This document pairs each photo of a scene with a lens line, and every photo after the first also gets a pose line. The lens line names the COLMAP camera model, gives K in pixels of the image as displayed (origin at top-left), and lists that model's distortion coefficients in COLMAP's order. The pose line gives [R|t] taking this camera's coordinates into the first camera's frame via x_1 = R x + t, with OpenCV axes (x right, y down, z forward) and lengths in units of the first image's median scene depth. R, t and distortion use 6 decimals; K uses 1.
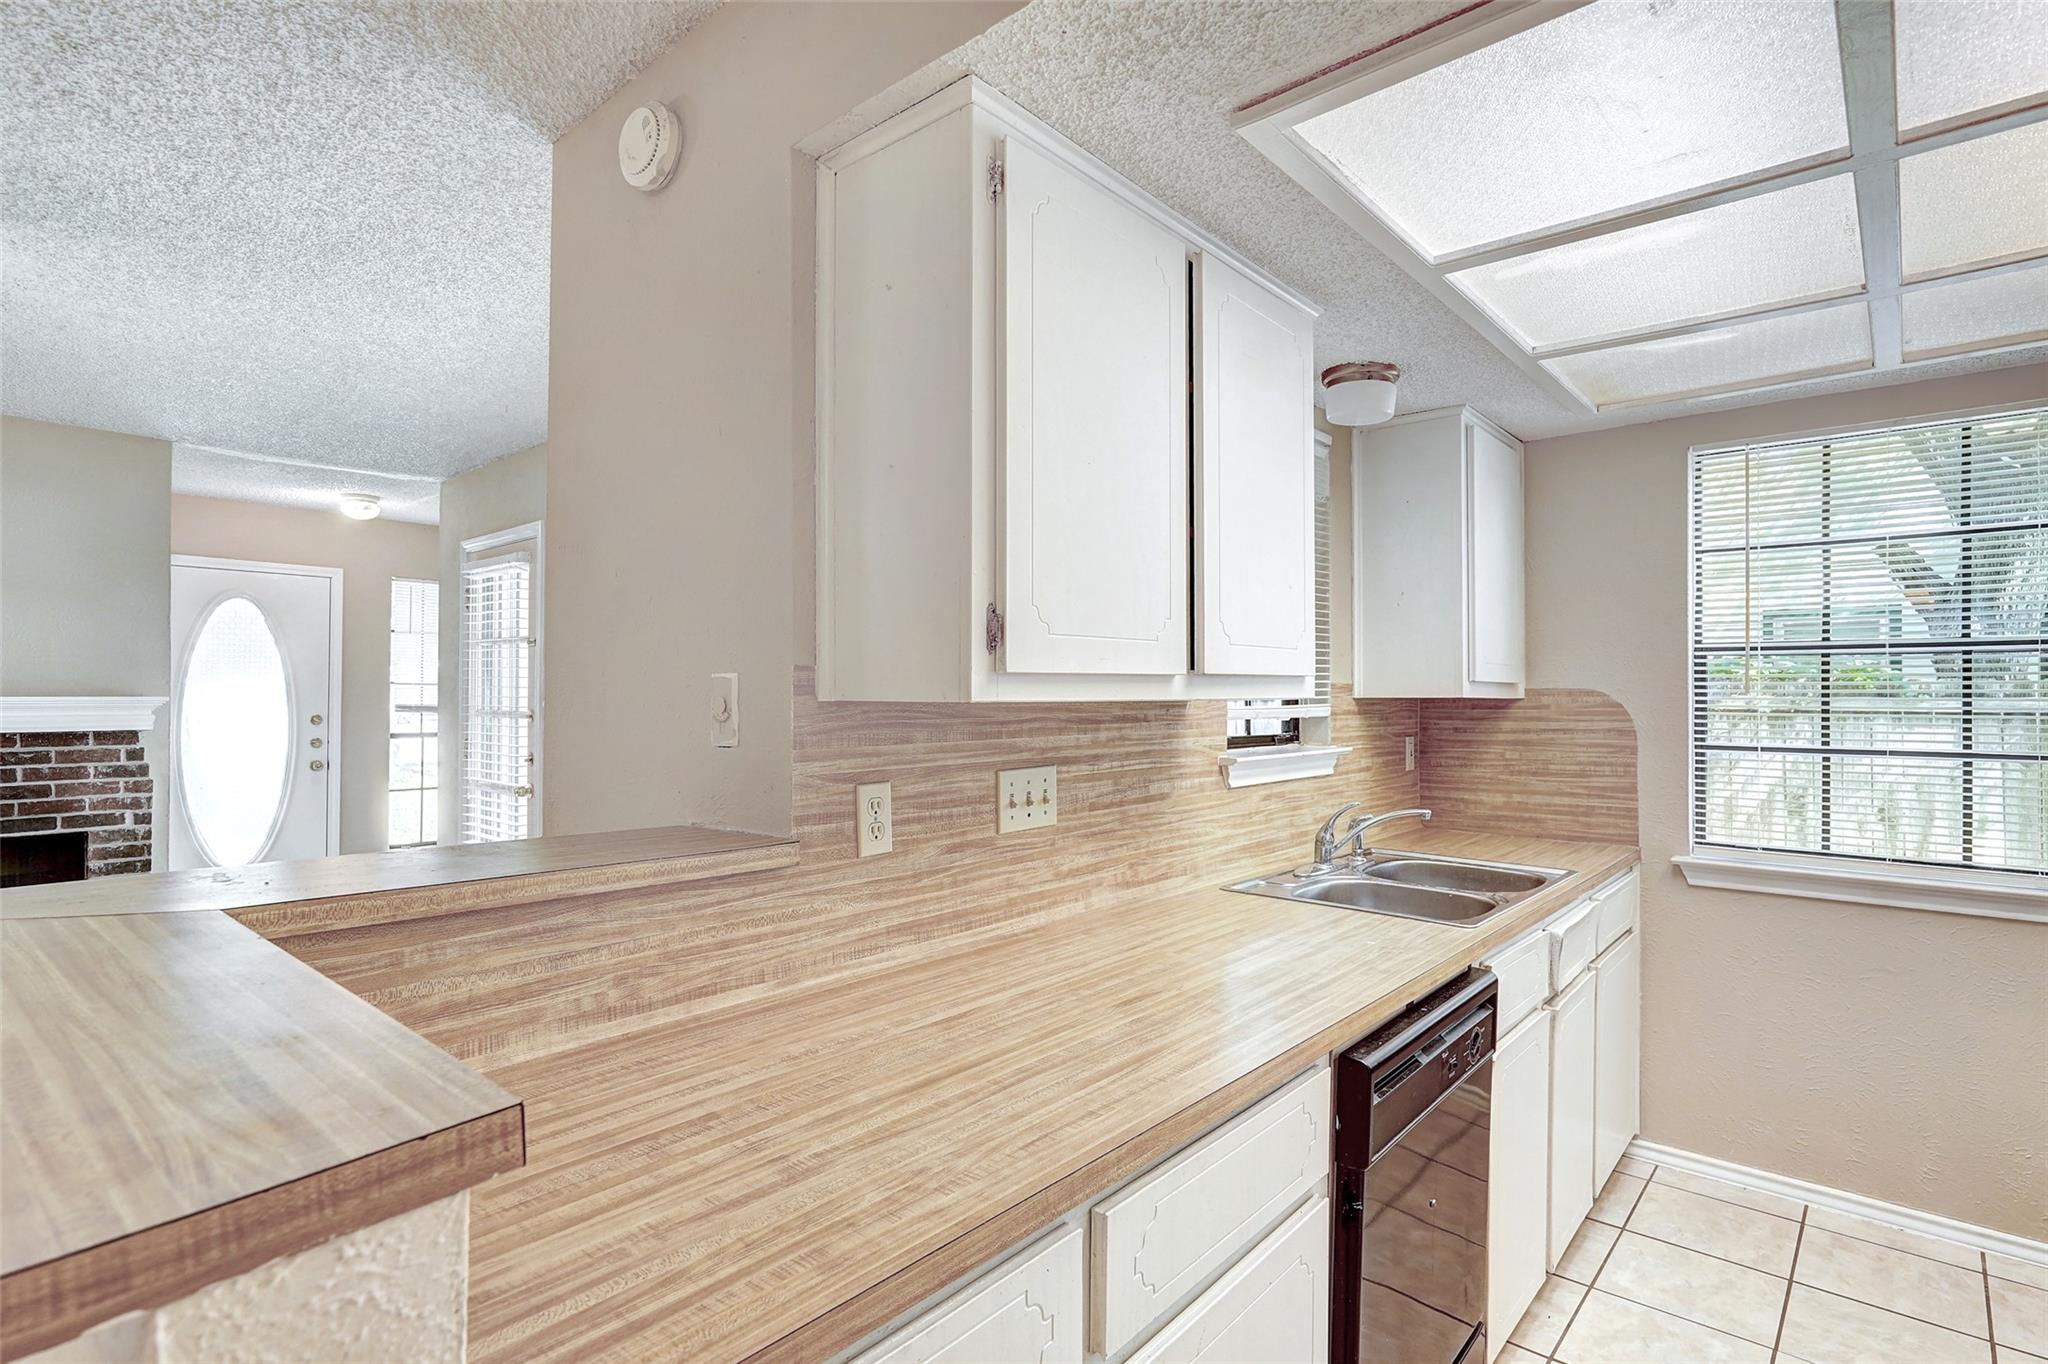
lens RADIAL K [[989.8, 0, 1042.5], [0, 989.8, 688.0], [0, 0, 1]] dist [-0.012247, 0.007331]
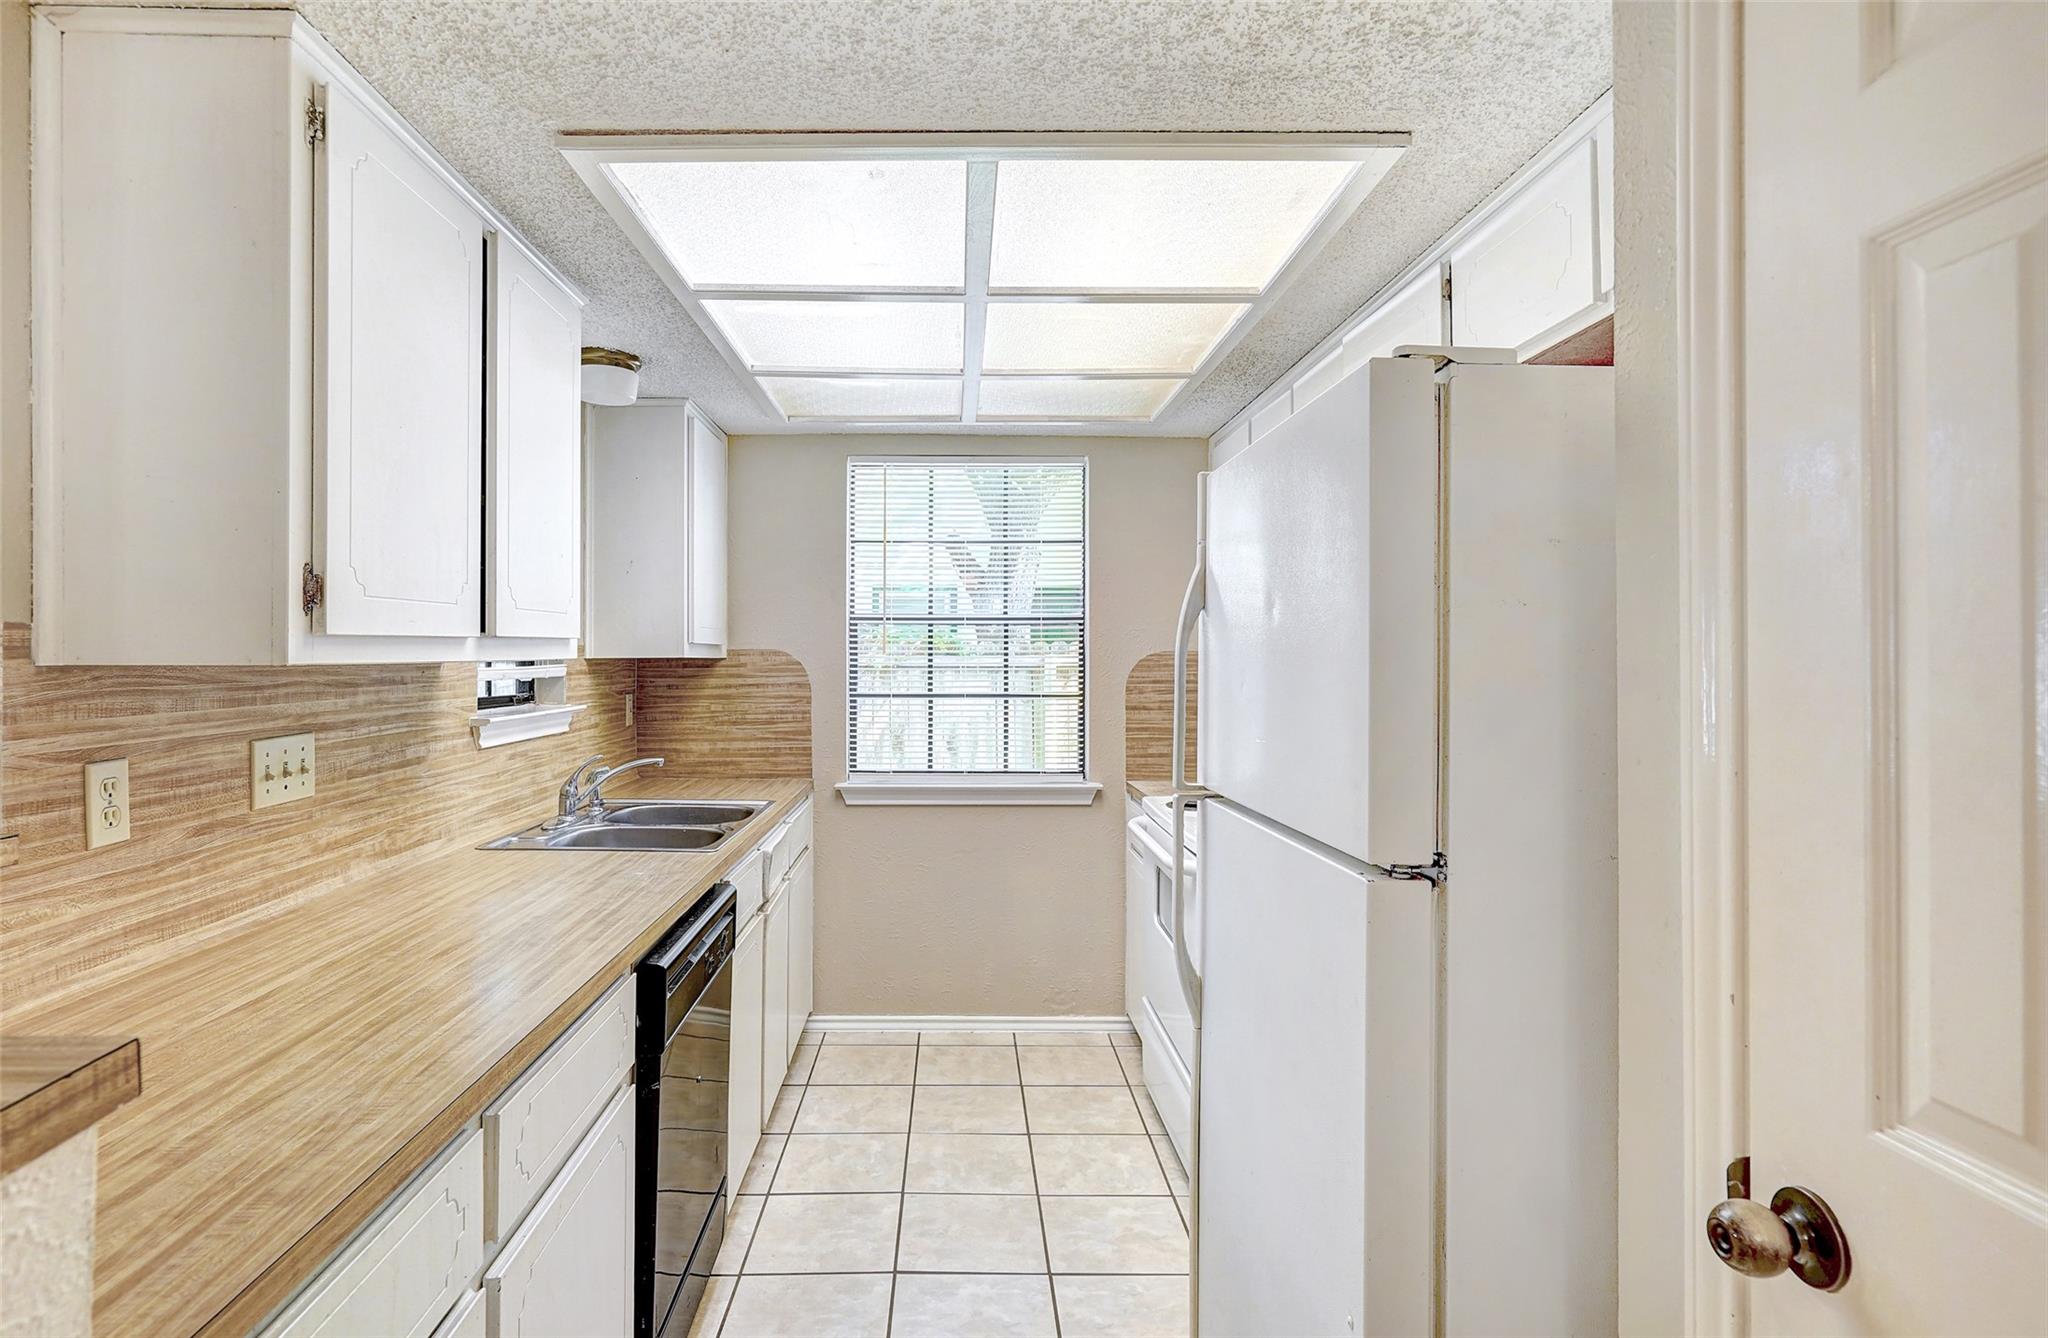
lens RADIAL K [[998.3, 0, 1005.9], [0, 998.3, 654.1], [0, 0, 1]] dist [-0.013857, 0.004046]
pose [[0.720398, -0.001092, 0.693560, -0.160888], [-0.003440, 0.999981, 0.005148, -0.002325], [-0.693552, -0.006095, 0.720381, -0.118857]]
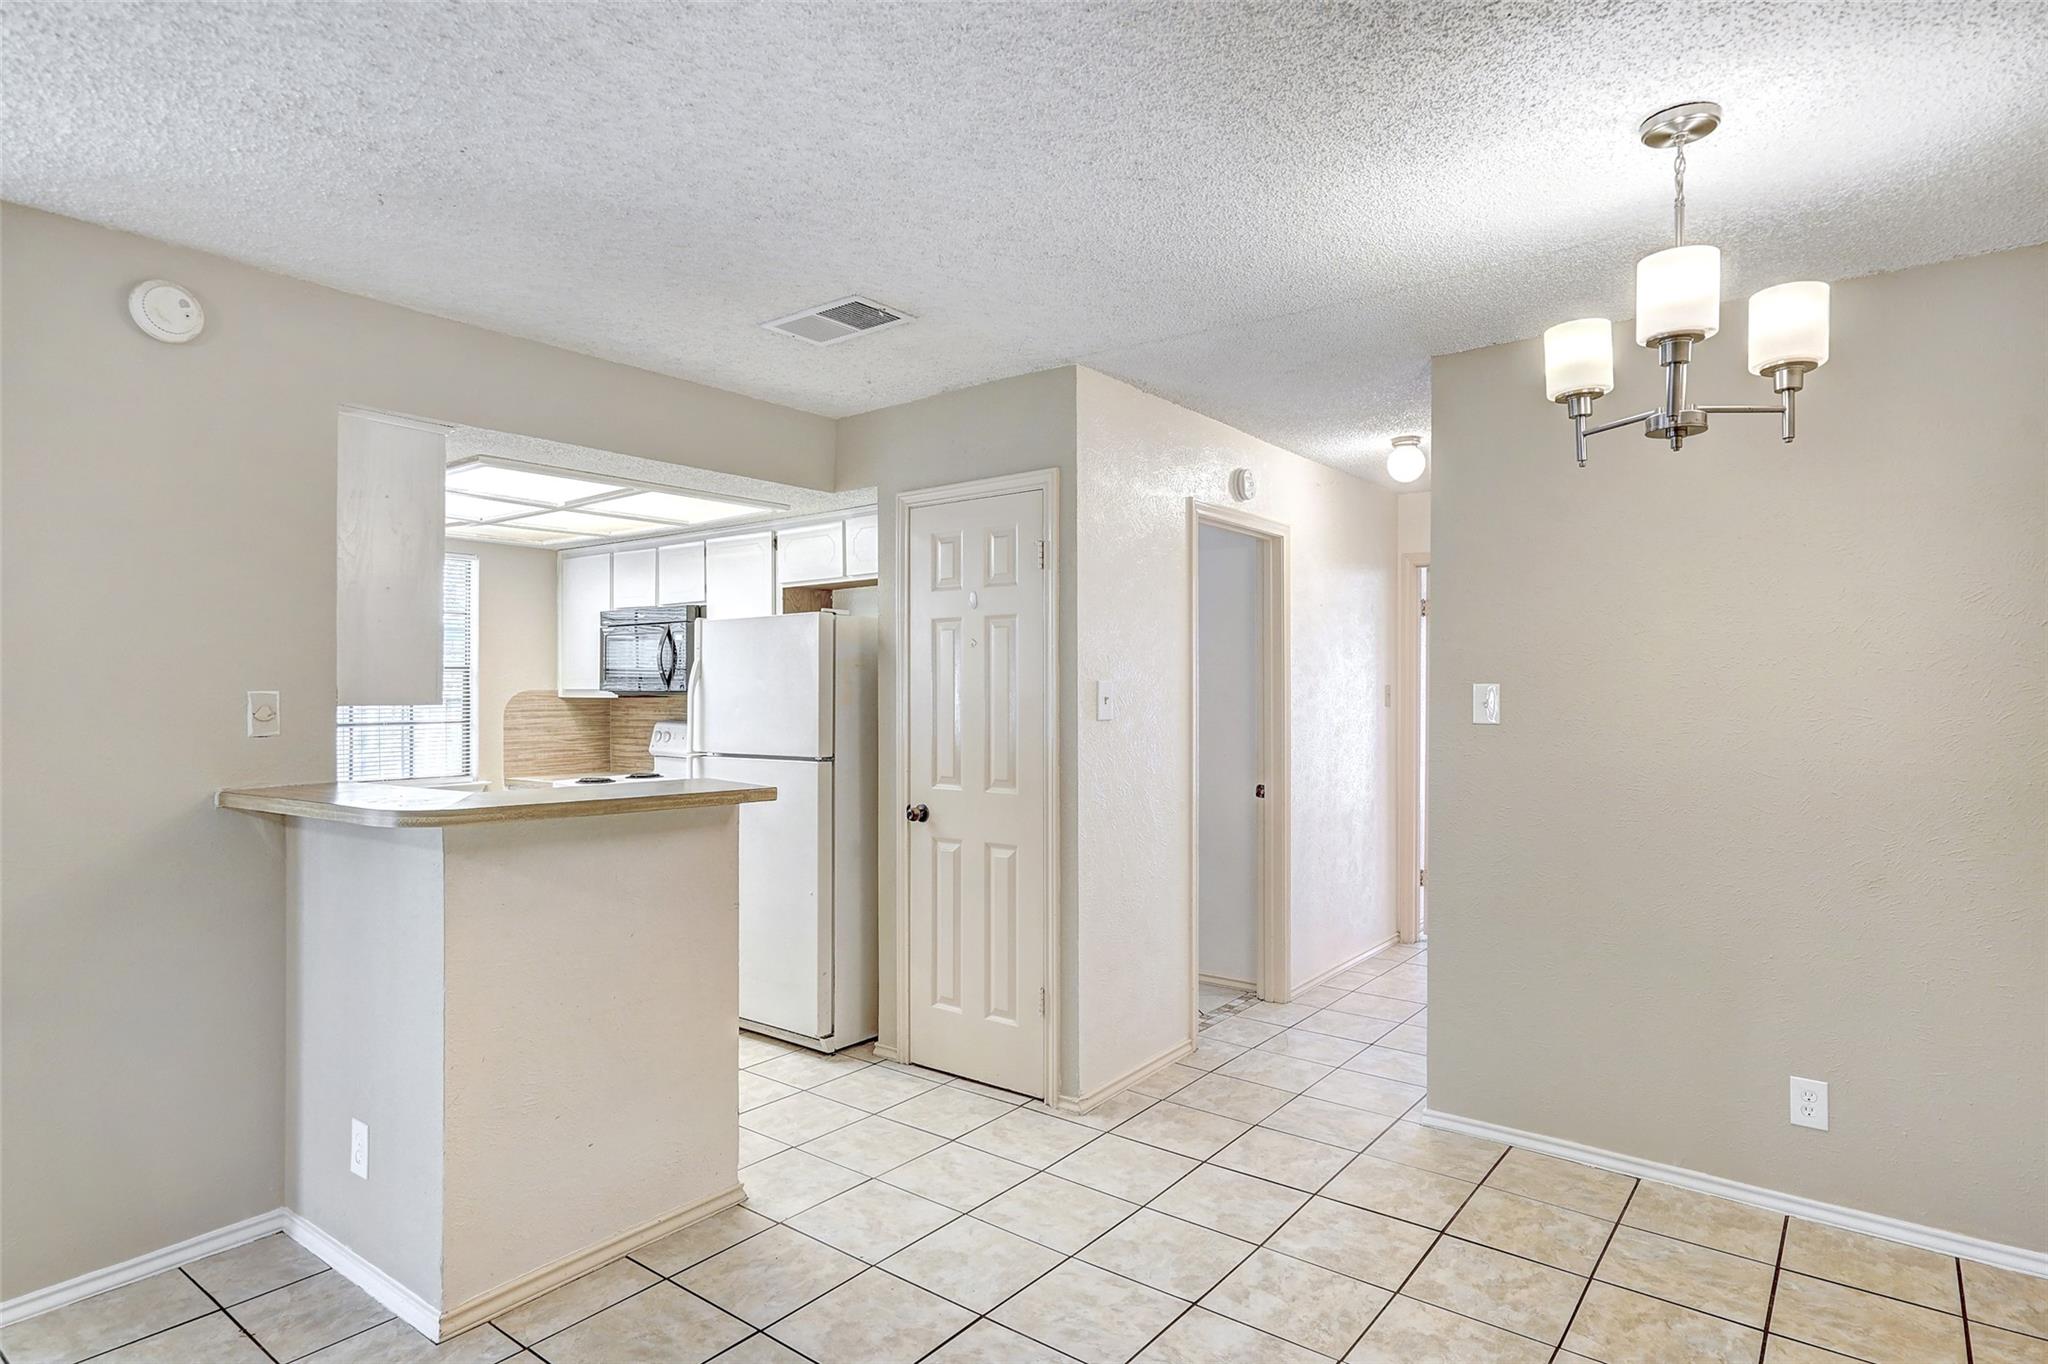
lens RADIAL K [[1173.0, 0, 979.7], [0, 1173.0, 688.6], [0, 0, 1]] dist [0.002670, -0.001763]
pose [[-0.060443, -0.002923, 0.998167, -2.473208], [-0.011296, 0.999934, 0.002244, -0.031355], [-0.998108, -0.011140, -0.060472, -0.008016]]
